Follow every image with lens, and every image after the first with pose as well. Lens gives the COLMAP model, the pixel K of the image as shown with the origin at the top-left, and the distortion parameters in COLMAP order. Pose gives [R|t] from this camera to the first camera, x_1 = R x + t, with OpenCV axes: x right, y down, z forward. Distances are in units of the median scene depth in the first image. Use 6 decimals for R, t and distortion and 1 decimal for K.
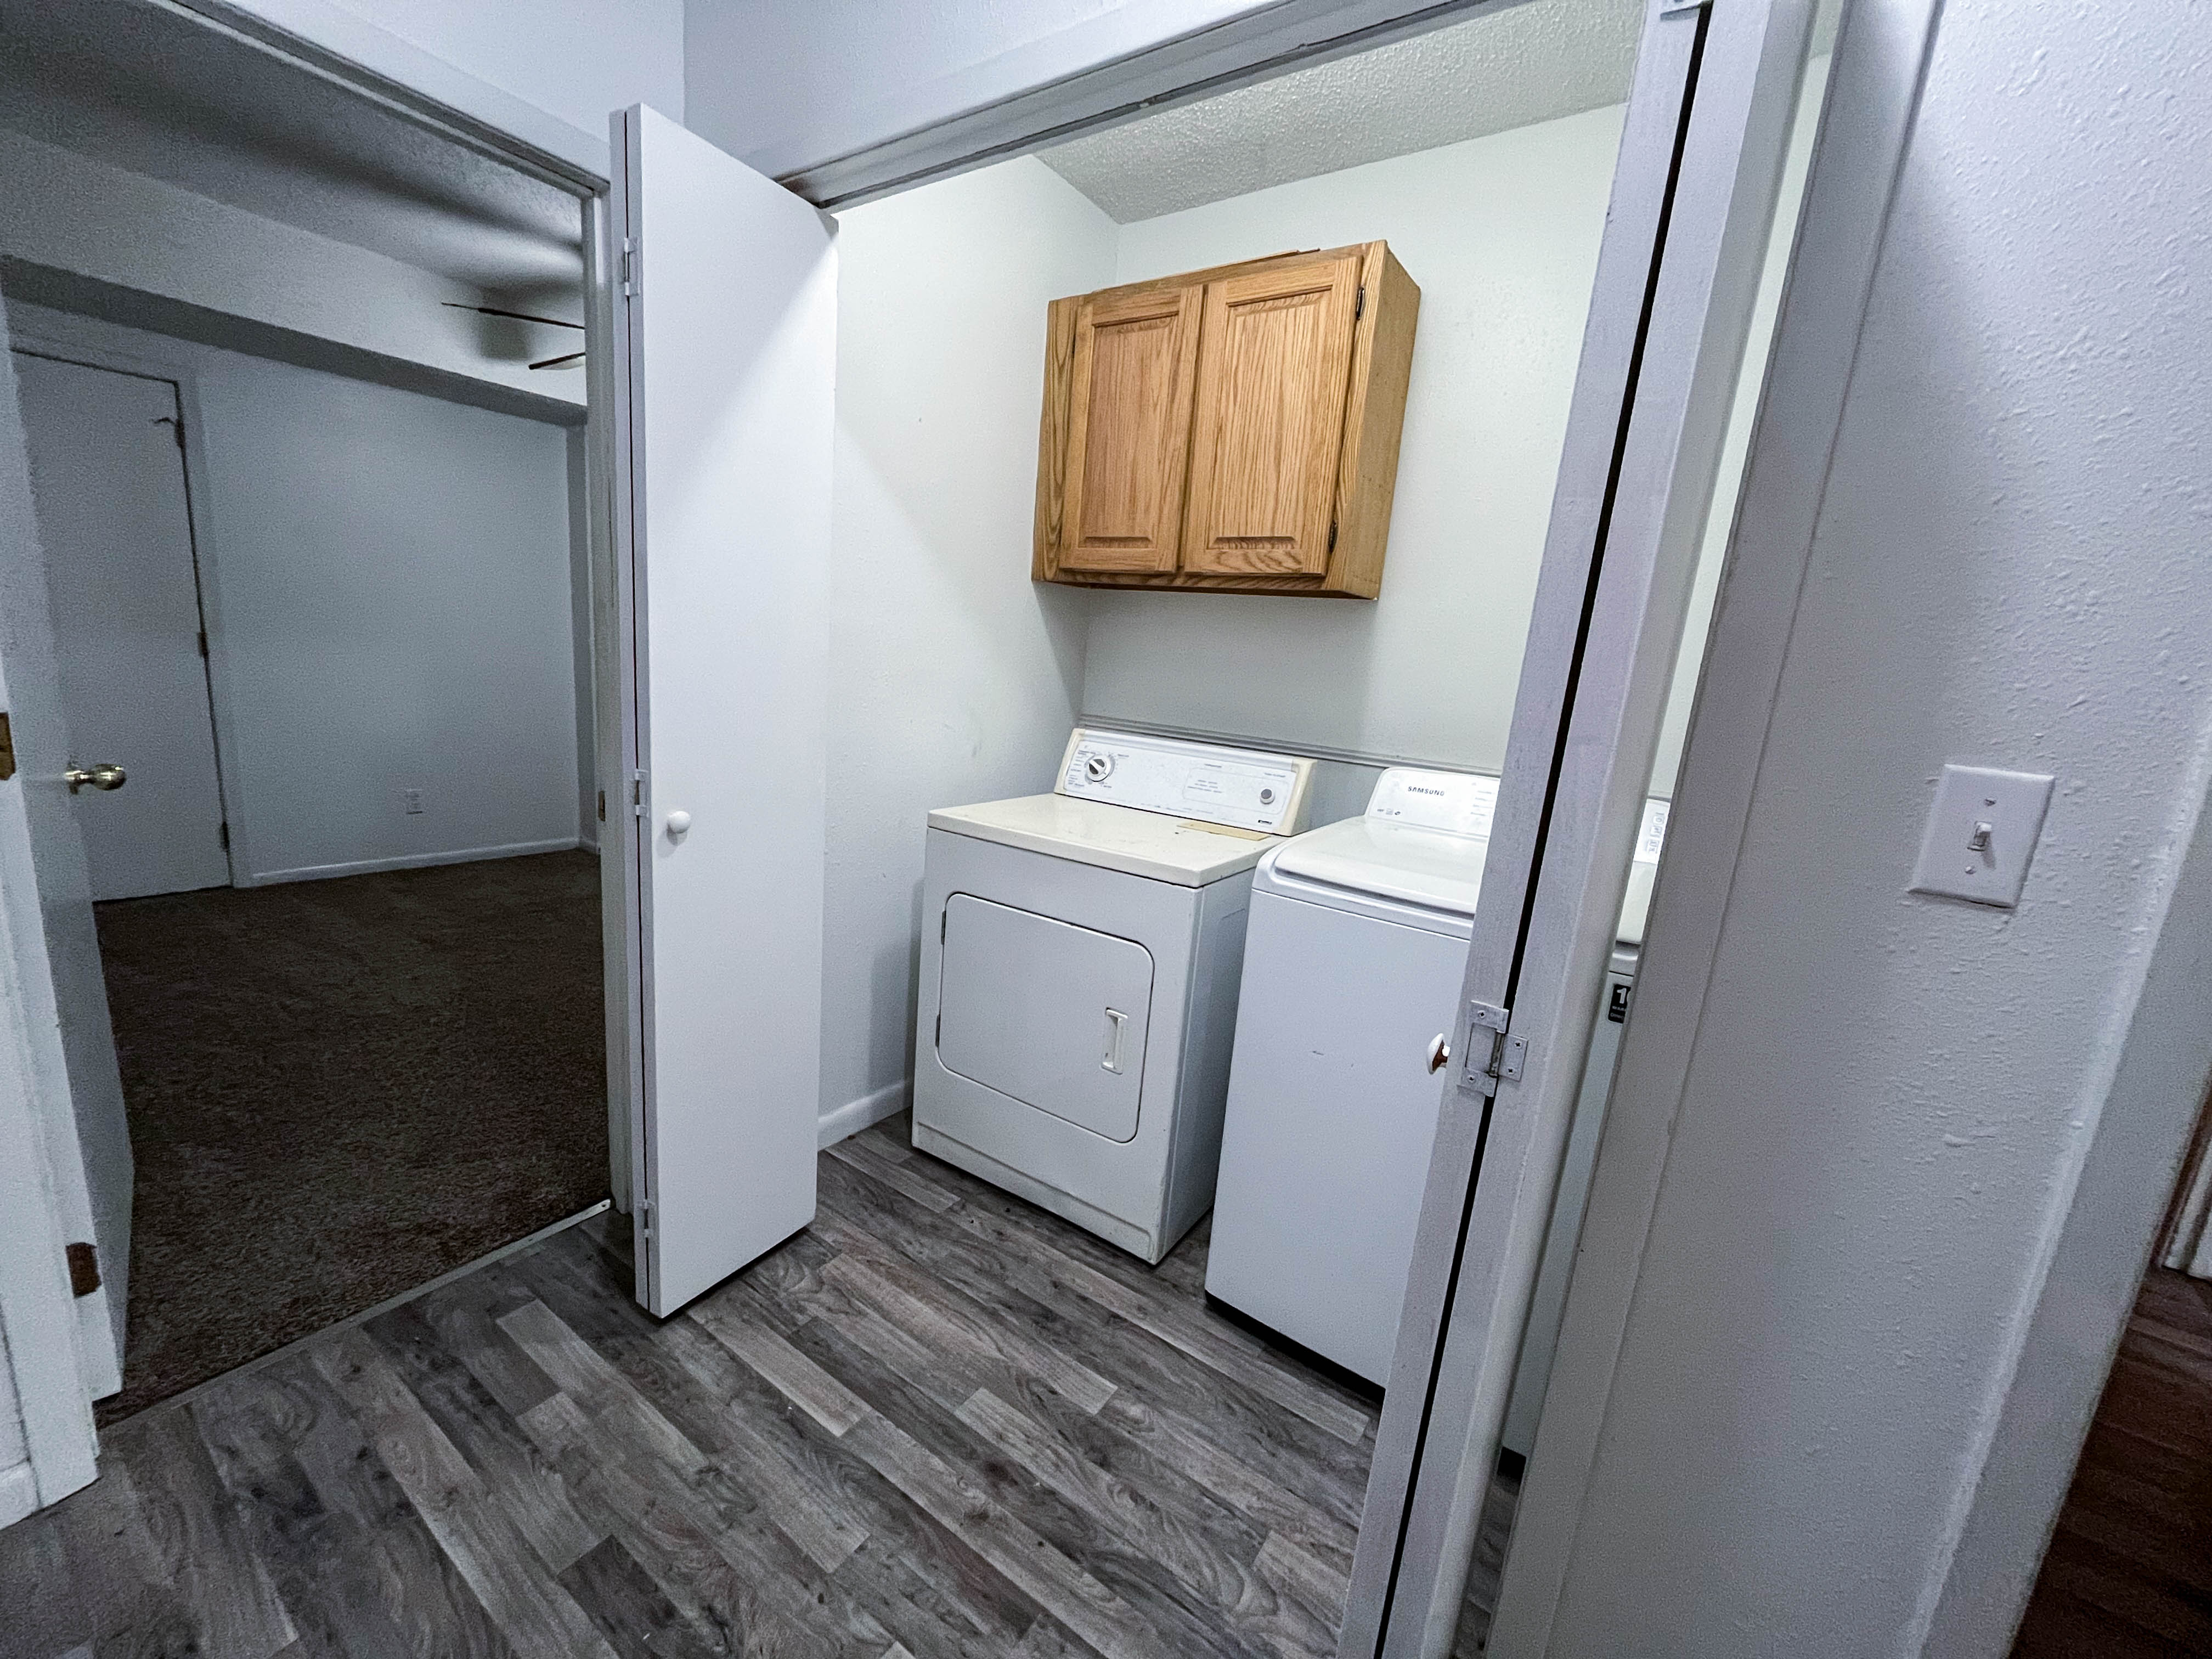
lens RADIAL K [[895.8, 0, 1096.2], [0, 895.8, 831.5], [0, 0, 1]] dist [-0.000714, -0.000982]
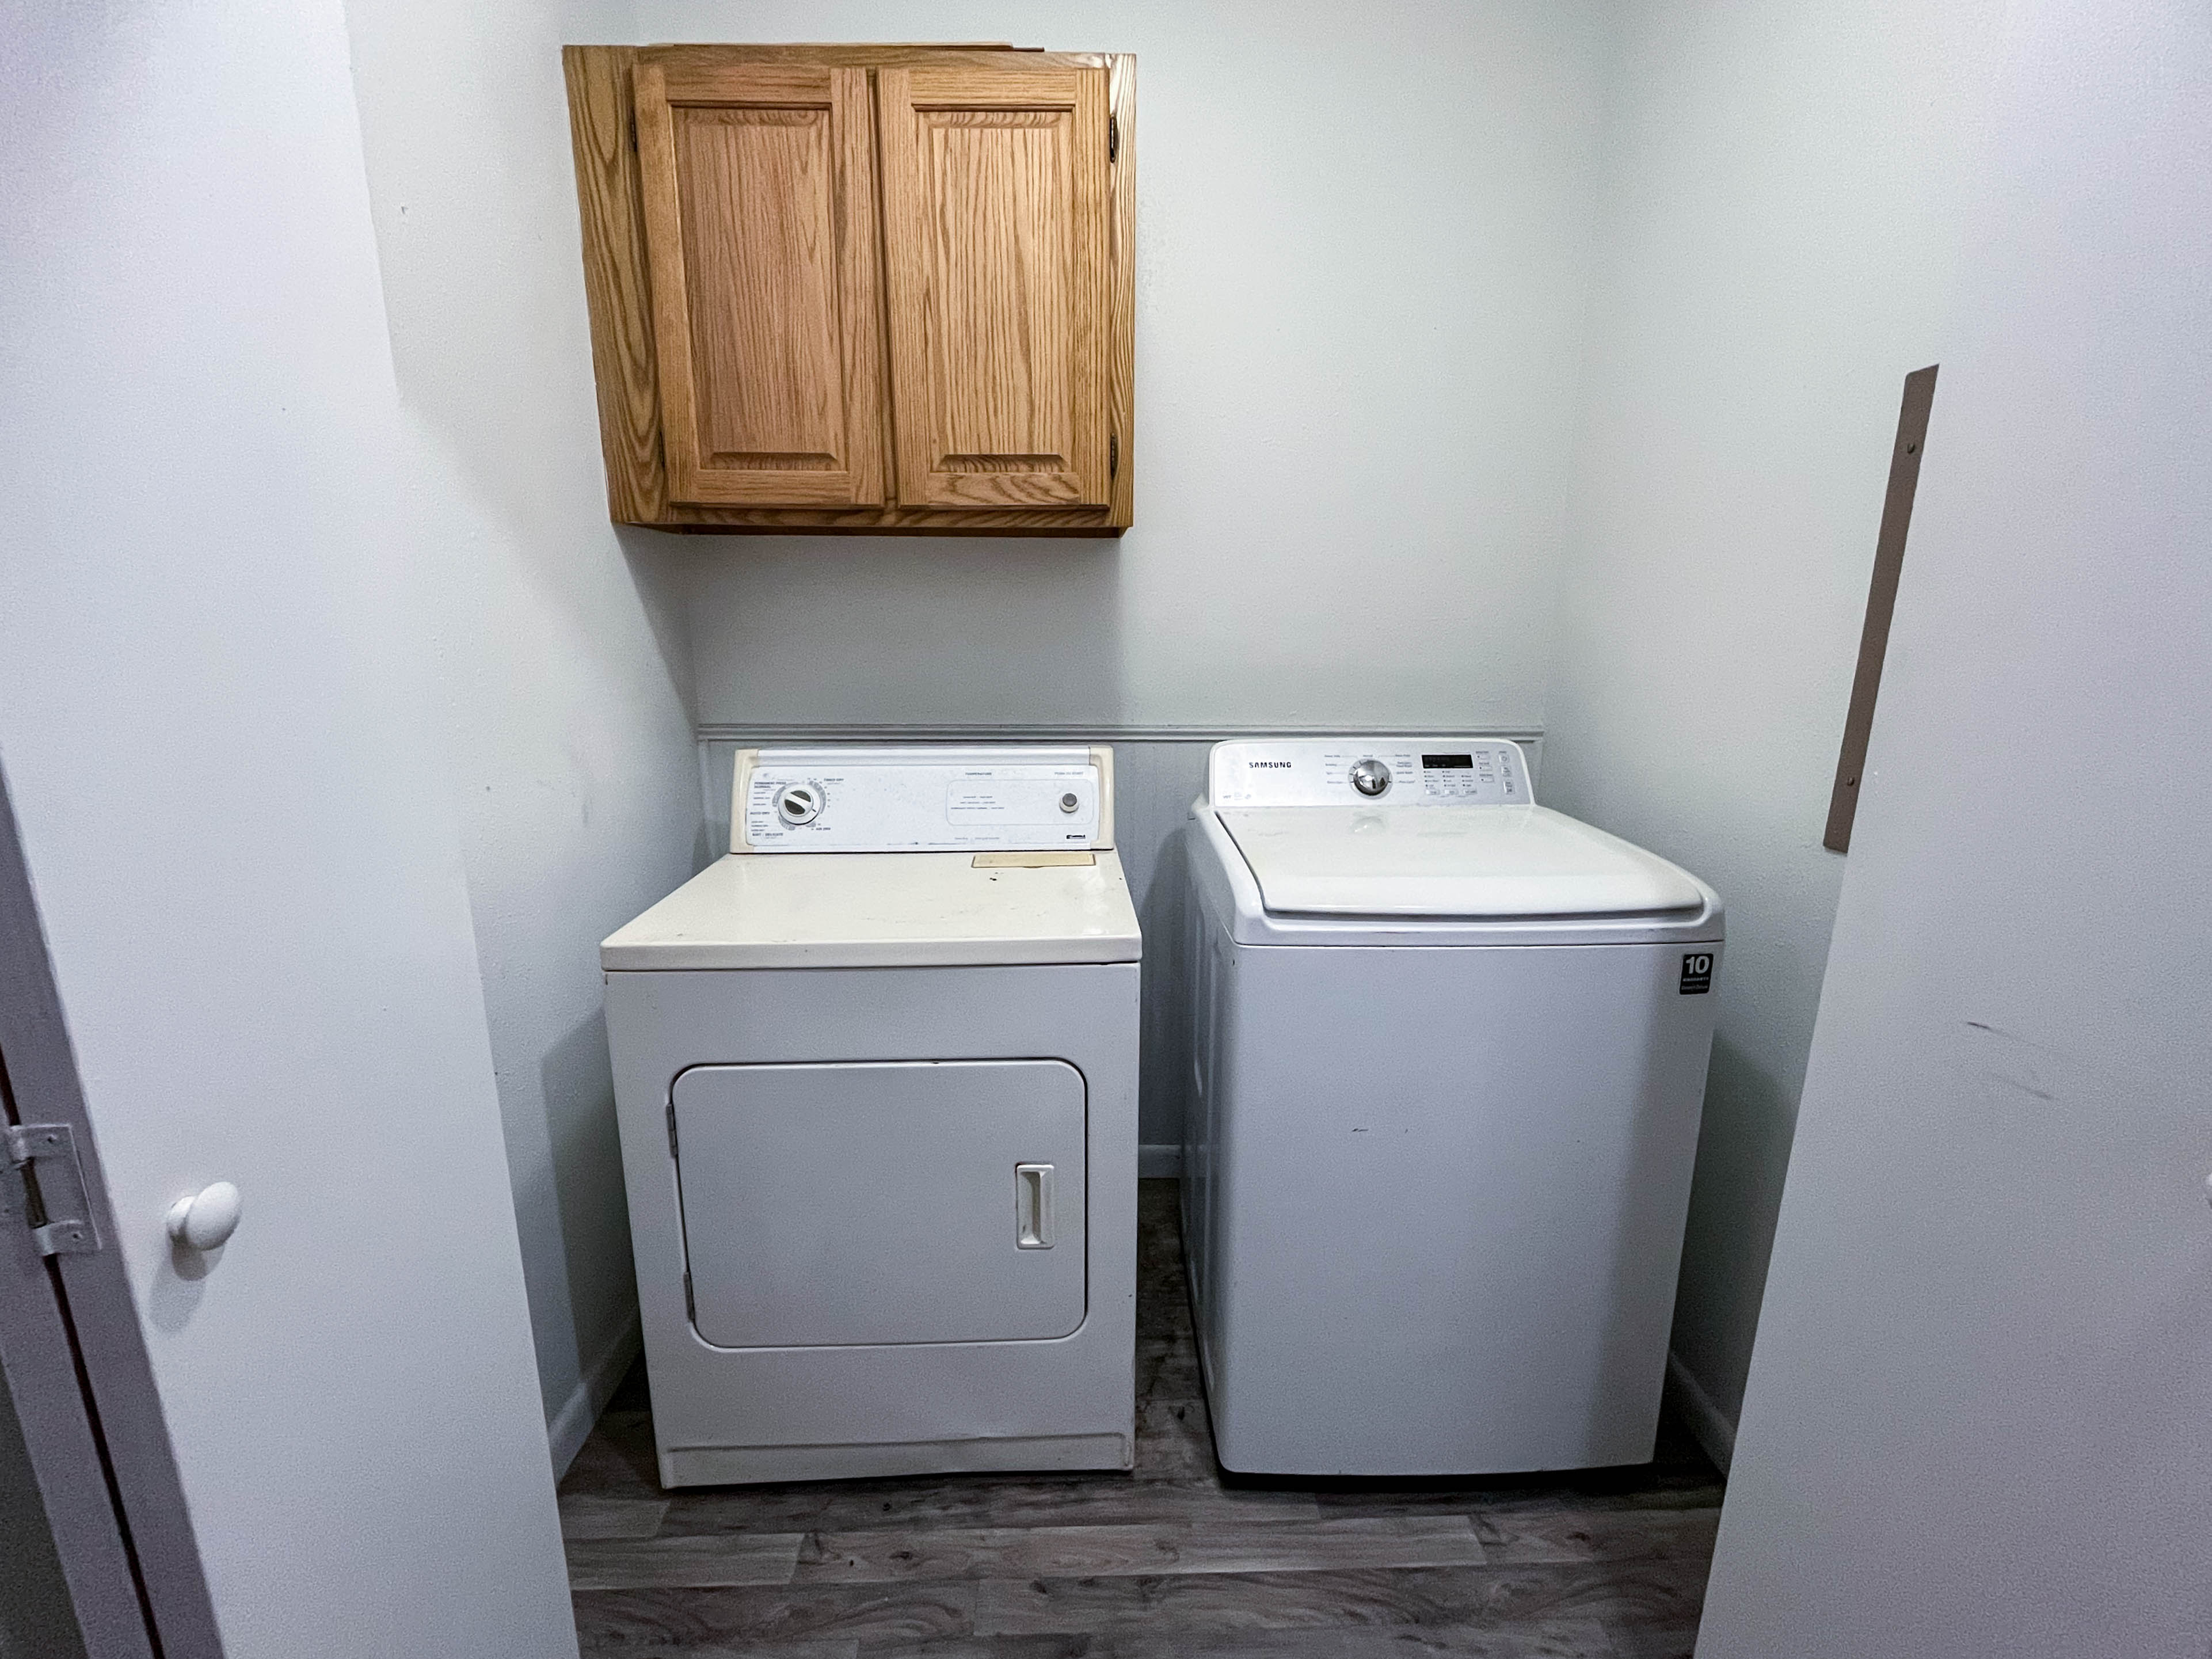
lens RADIAL K [[947.9, 0, 1109.2], [0, 947.9, 831.1], [0, 0, 1]] dist [-0.002180, 0.000169]
pose [[0.804407, -0.204950, 0.557606, -0.237043], [0.178677, 0.978613, 0.101933, -0.091798], [-0.566572, 0.017636, 0.823823, 0.317698]]
